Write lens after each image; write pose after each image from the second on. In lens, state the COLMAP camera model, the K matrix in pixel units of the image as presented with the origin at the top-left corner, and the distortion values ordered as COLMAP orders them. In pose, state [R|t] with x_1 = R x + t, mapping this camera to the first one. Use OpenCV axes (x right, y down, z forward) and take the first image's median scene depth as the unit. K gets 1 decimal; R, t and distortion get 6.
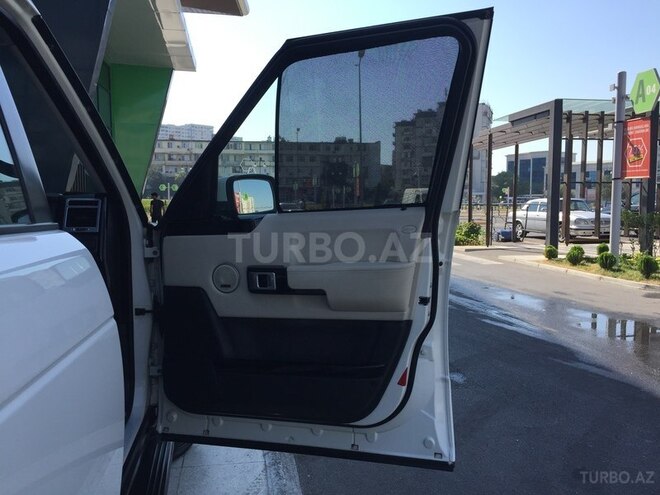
lens RADIAL K [[568.8, 0, 325.6], [0, 568.8, 243.9], [0, 0, 1]] dist [0.082310, -0.112126]
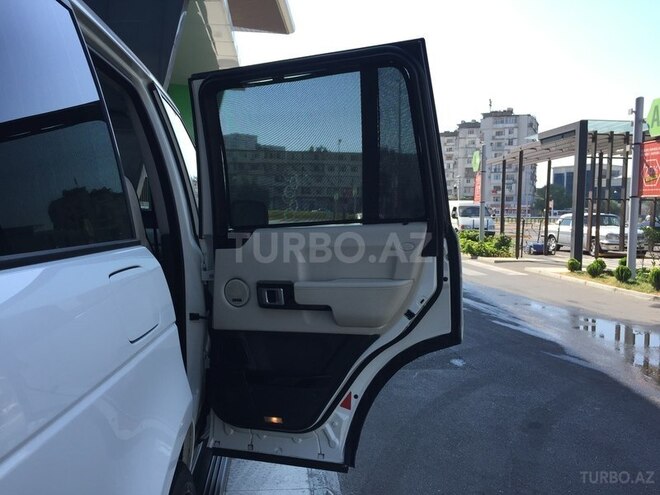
lens RADIAL K [[568.8, 0, 325.8], [0, 568.8, 248.9], [0, 0, 1]] dist [0.082310, -0.112126]
pose [[0.997325, 0.021547, -0.069845, 0.007053], [-0.022088, 0.999732, -0.006989, 0.001728], [0.069676, 0.008513, 0.997533, -0.054759]]
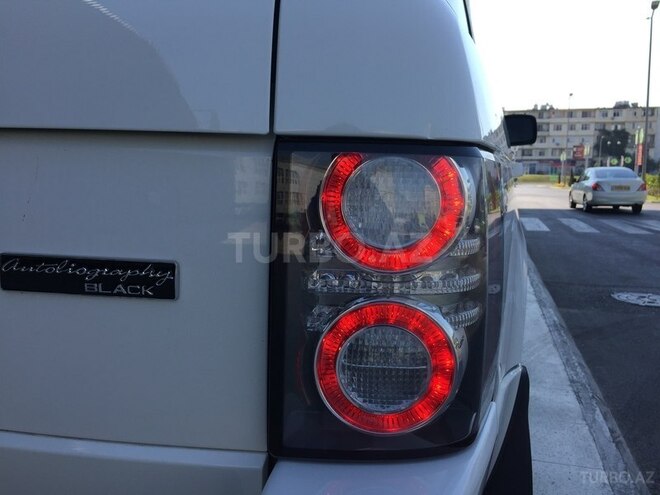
lens RADIAL K [[568.8, 0, 327.9], [0, 568.8, 256.5], [0, 0, 1]] dist [0.082310, -0.112126]
pose [[0.907669, 0.067811, -0.414173, -0.004218], [-0.039911, 0.996335, 0.075661, 0.017087], [0.417785, -0.052145, 0.907048, -0.072669]]
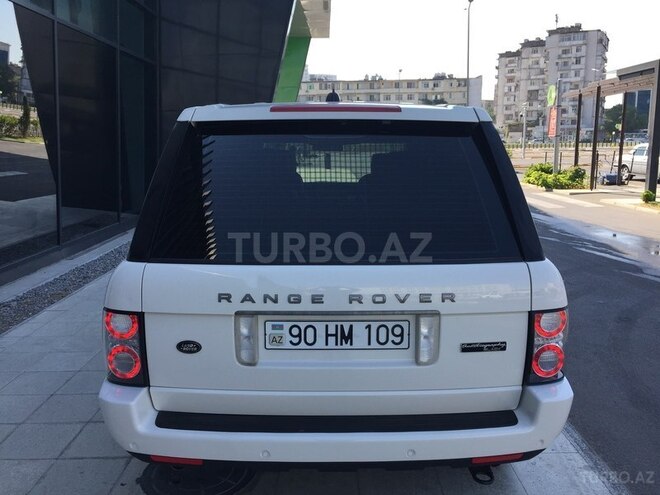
lens RADIAL K [[568.8, 0, 324.8], [0, 568.8, 247.7], [0, 0, 1]] dist [0.082310, -0.112126]
pose [[0.986825, 0.017488, -0.160844, -0.036496], [0.000622, 0.993724, 0.111860, -0.008135], [0.161791, -0.110486, 0.980620, -0.154745]]
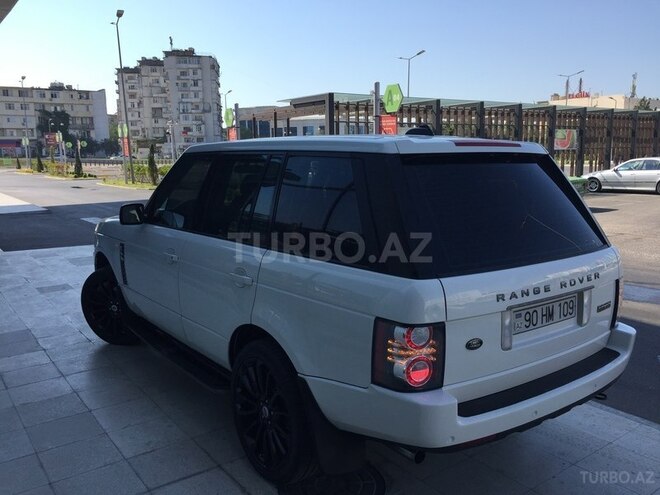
lens RADIAL K [[568.8, 0, 334.7], [0, 568.8, 247.7], [0, 0, 1]] dist [0.082310, -0.112126]
pose [[0.886710, -0.084344, 0.454567, -0.154108], [0.043204, 0.994033, 0.100164, -0.012896], [-0.460303, -0.069177, 0.885063, -0.153156]]
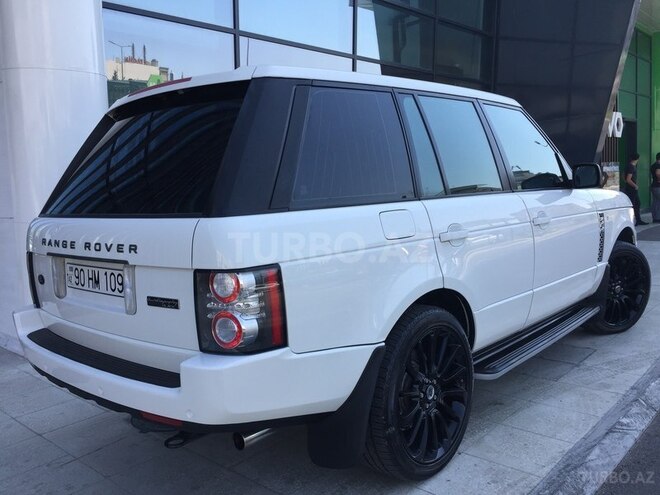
lens RADIAL K [[568.8, 0, 331.6], [0, 568.8, 247.2], [0, 0, 1]] dist [0.082310, -0.112126]
pose [[0.611928, 0.044655, -0.789652, 0.070503], [0.001227, 0.998350, 0.057408, 0.005264], [0.790913, -0.036099, 0.610864, -0.090557]]
